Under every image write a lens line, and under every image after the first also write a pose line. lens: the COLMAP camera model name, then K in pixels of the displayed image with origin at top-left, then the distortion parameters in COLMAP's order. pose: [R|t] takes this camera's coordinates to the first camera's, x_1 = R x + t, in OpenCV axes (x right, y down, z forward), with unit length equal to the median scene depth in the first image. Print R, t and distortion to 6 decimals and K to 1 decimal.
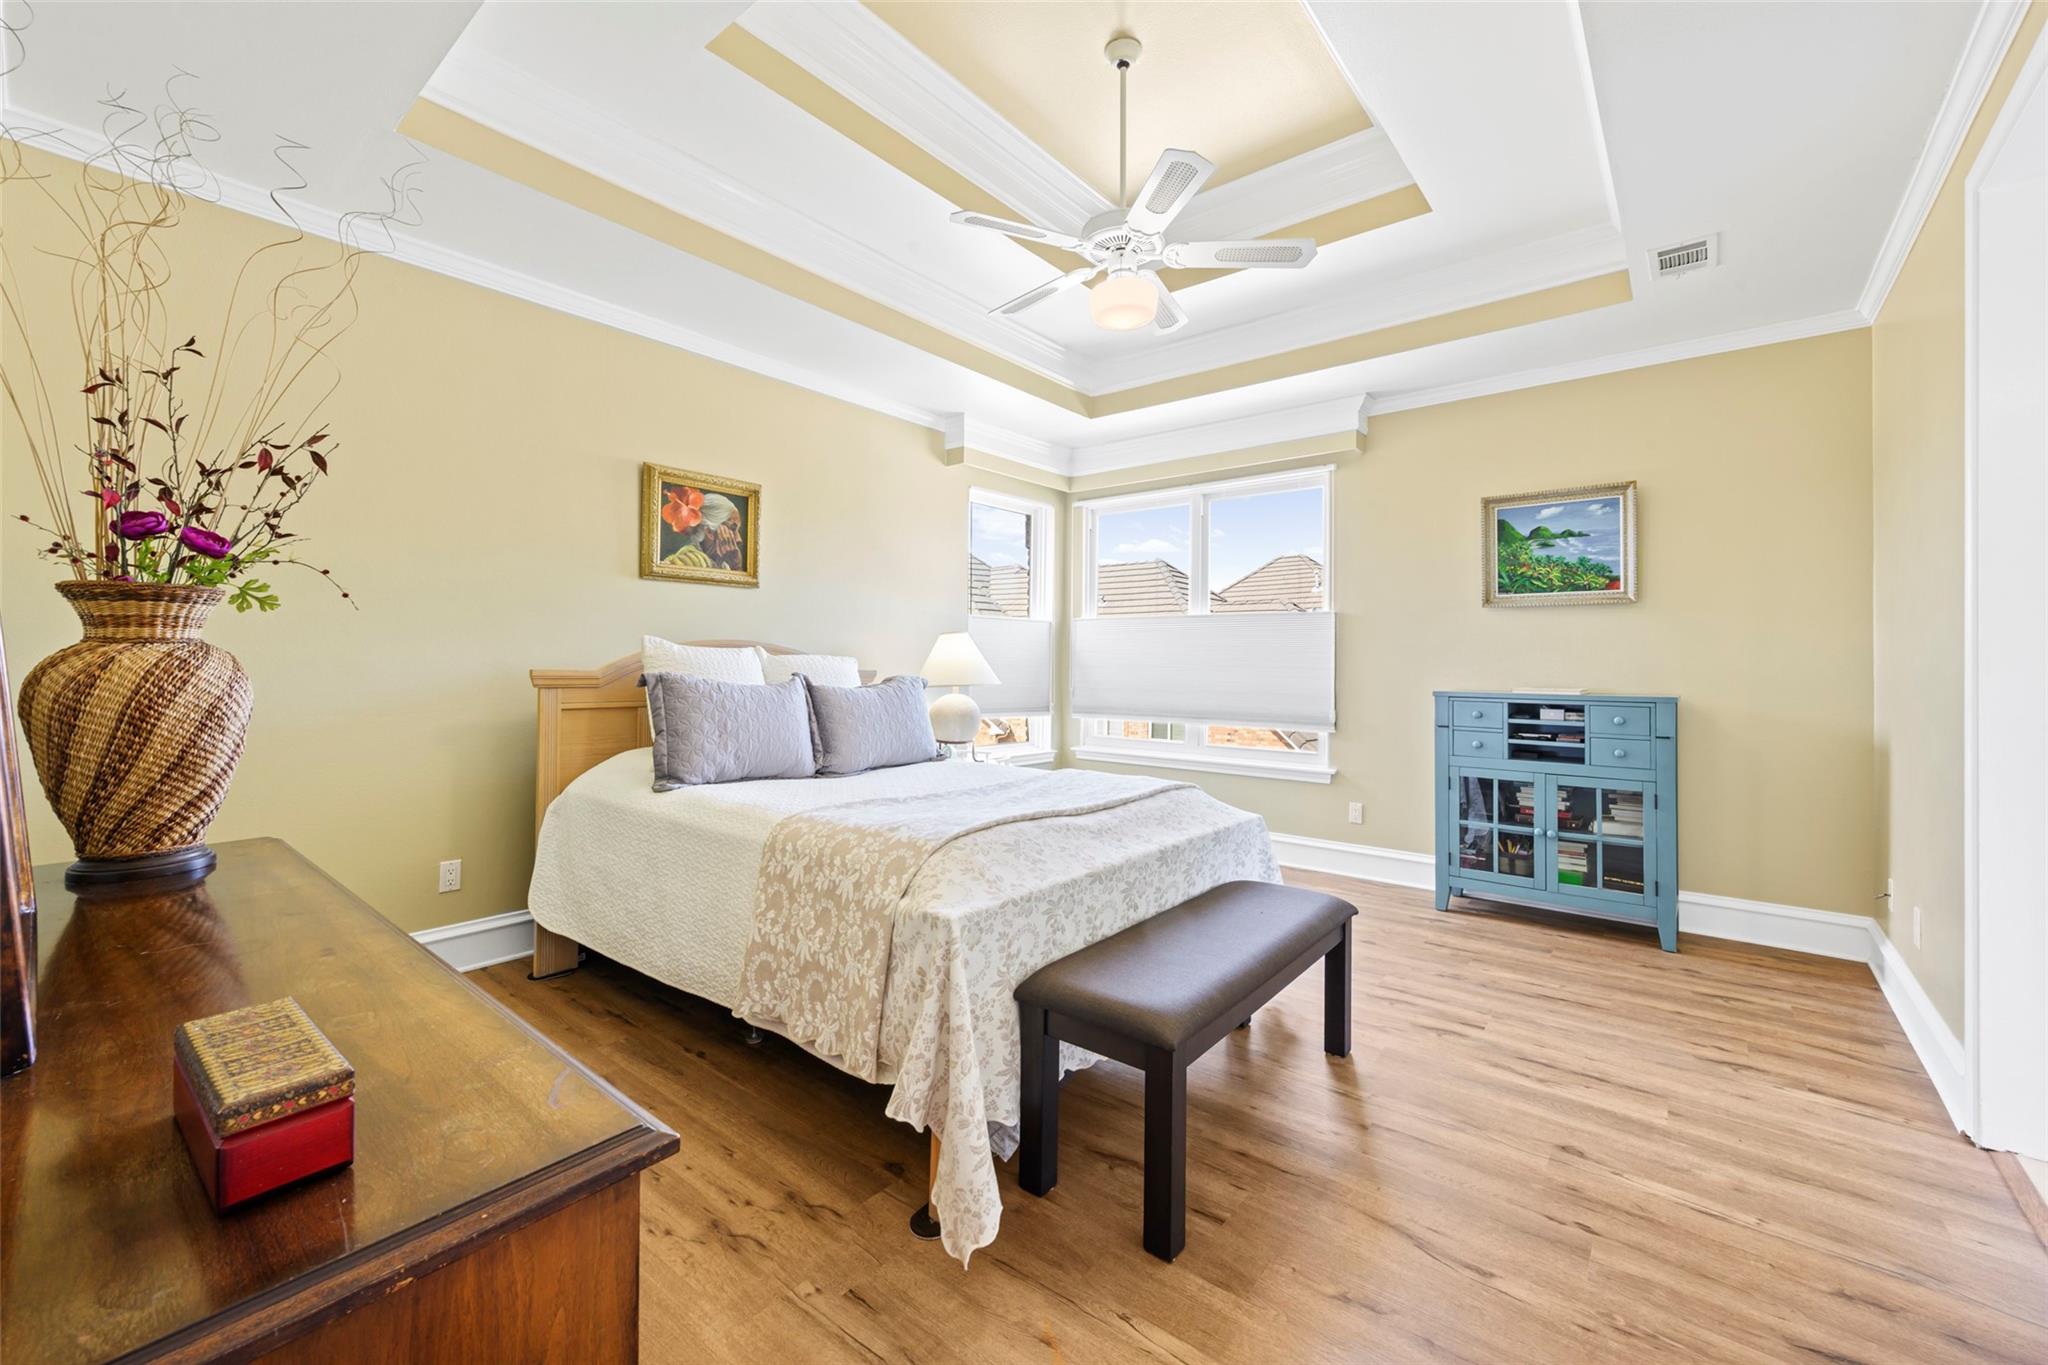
lens RADIAL K [[815.1, 0, 1014.4], [0, 815.1, 669.9], [0, 0, 1]] dist [-0.001584, 0.000663]
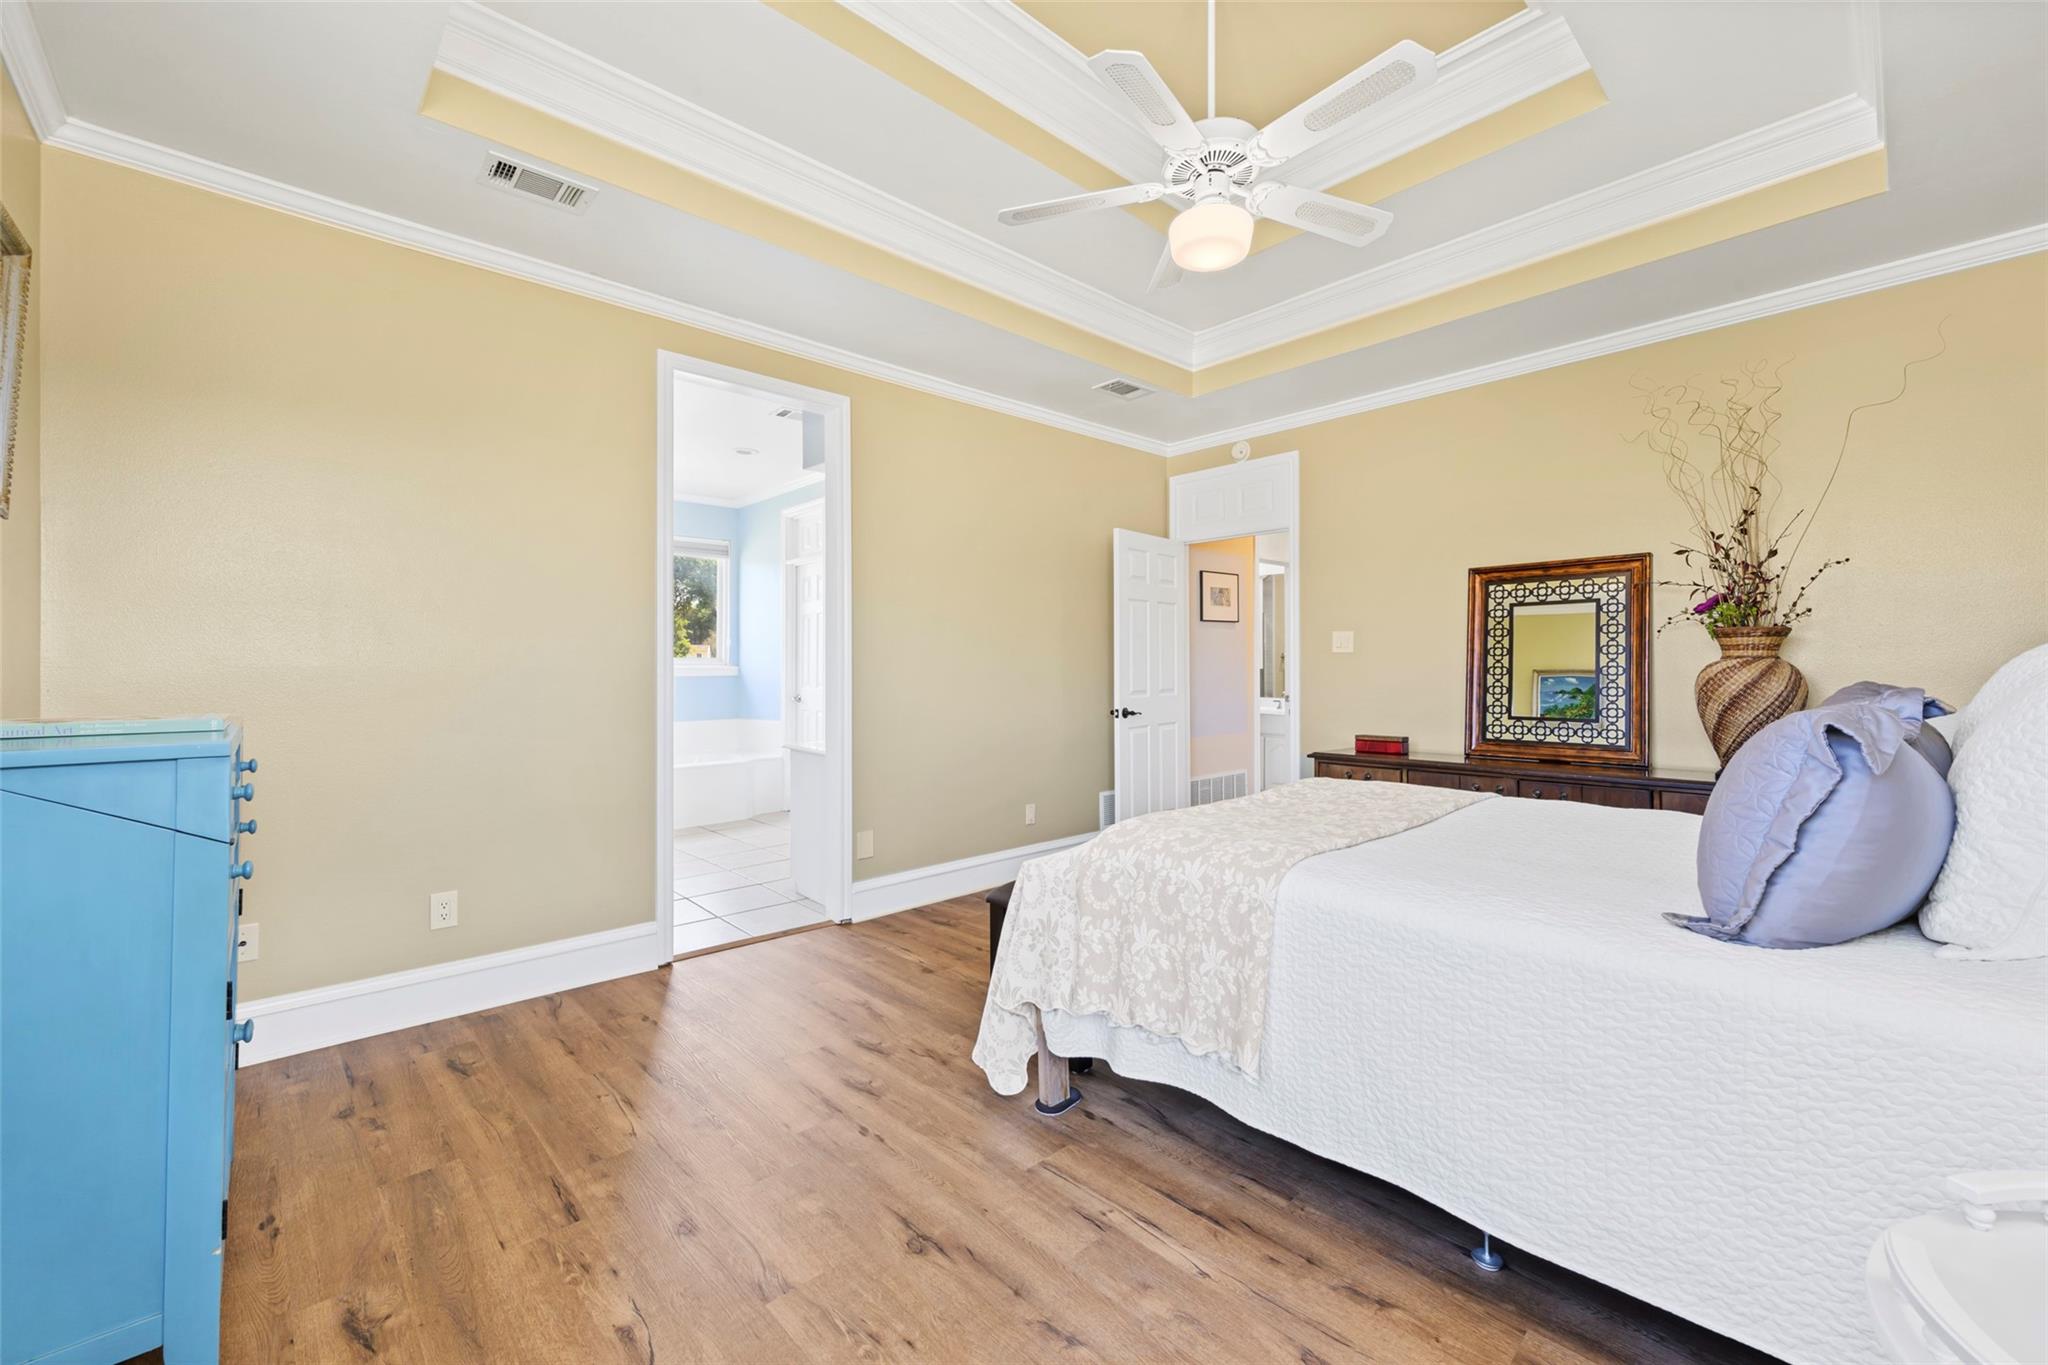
lens RADIAL K [[815.1, 0, 1026.3], [0, 815.1, 680.8], [0, 0, 1]] dist [-0.001584, 0.000663]
pose [[-0.992666, -0.006730, 0.120700, 0.252996], [-0.004092, 0.999748, 0.022093, -0.009589], [-0.120818, 0.021437, -0.992443, 2.124795]]
